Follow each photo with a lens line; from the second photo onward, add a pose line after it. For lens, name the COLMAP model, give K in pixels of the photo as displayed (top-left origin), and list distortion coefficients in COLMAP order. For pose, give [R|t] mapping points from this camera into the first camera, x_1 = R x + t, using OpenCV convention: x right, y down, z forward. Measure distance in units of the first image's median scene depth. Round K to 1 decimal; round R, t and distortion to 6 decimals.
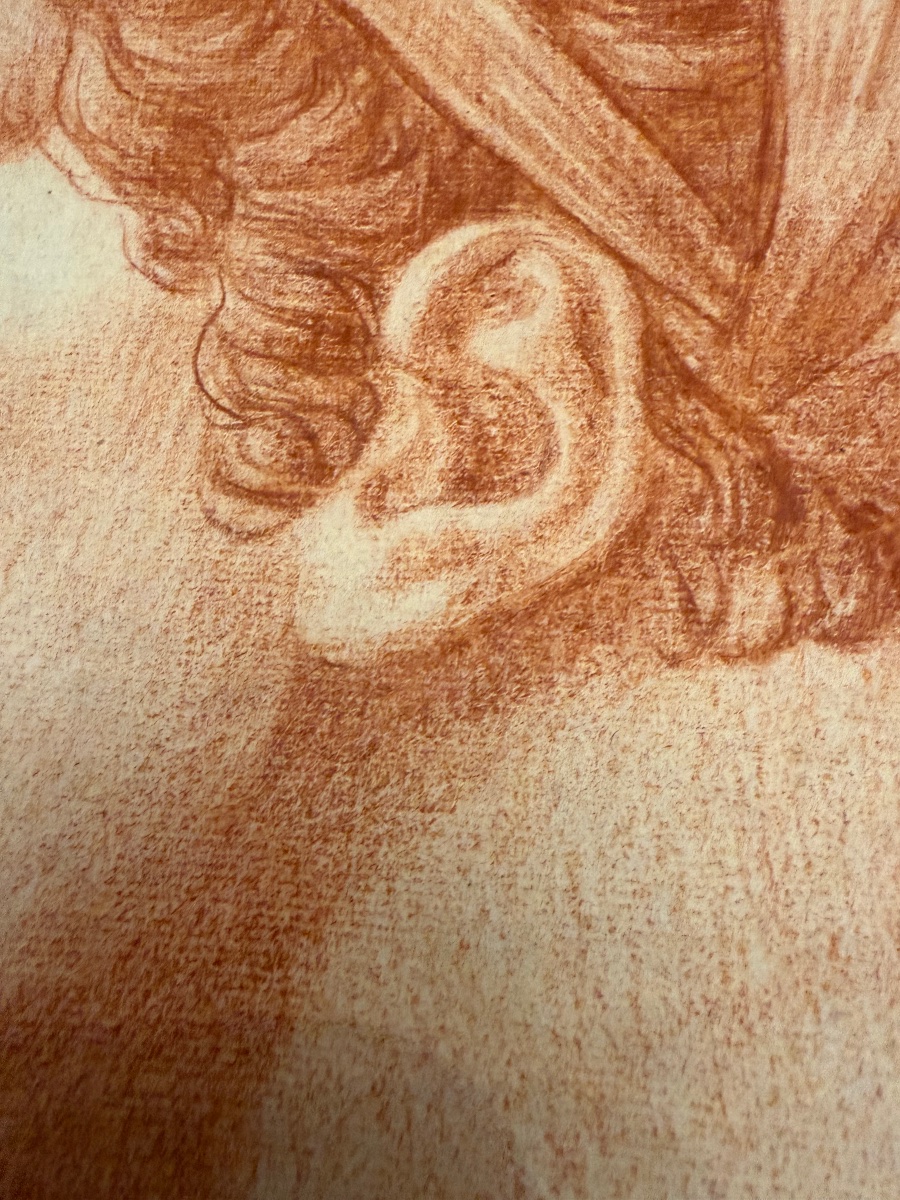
lens RADIAL K [[1030.6, 0, 444.9], [0, 1030.6, 469.6], [0, 0, 1]] dist [-0.017448, 0.027341]
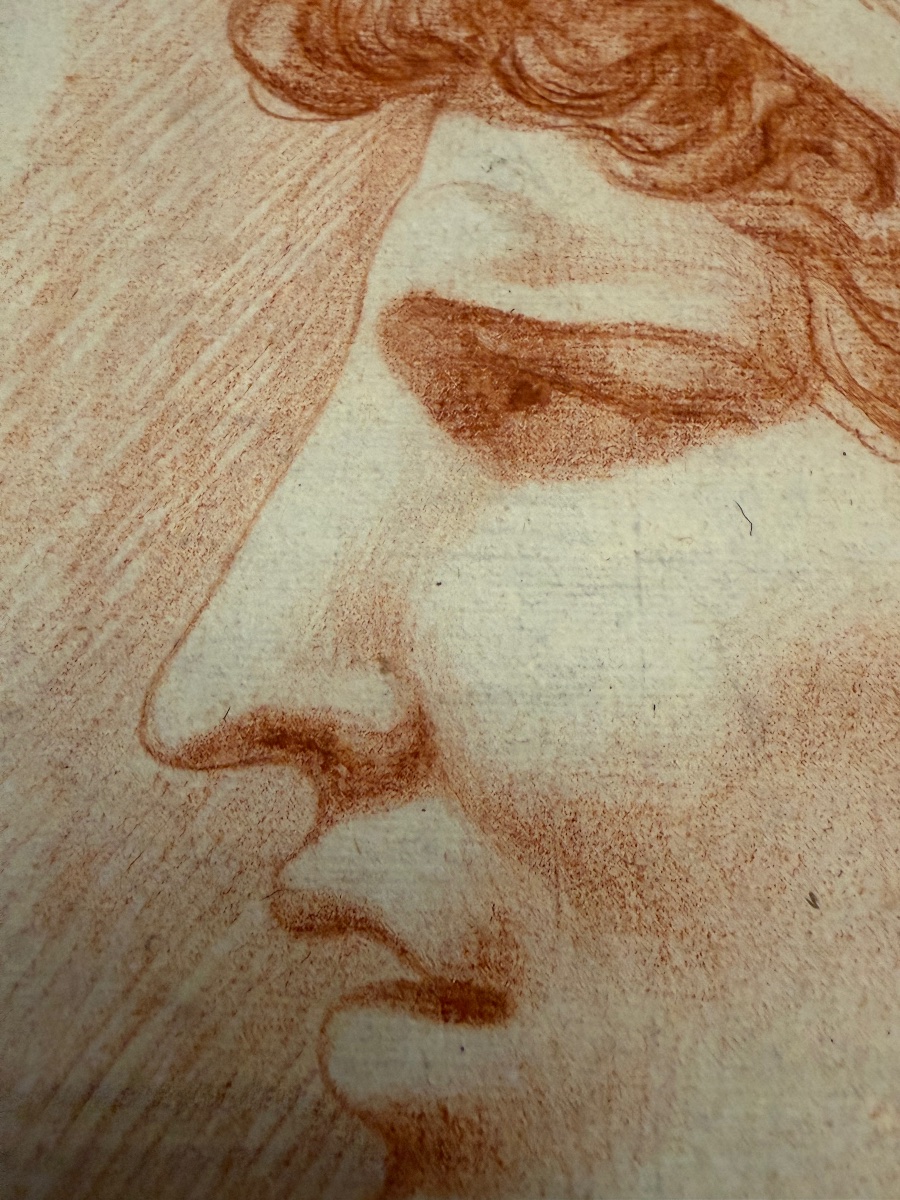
lens RADIAL K [[1005.1, 0, 446.4], [0, 1005.1, 465.9], [0, 0, 1]] dist [-0.009118, 0.048375]
pose [[0.998971, -0.020664, 0.040366, -0.880328], [0.021441, 0.999592, -0.018892, -0.265957], [-0.039959, 0.019738, 0.999006, 0.024174]]
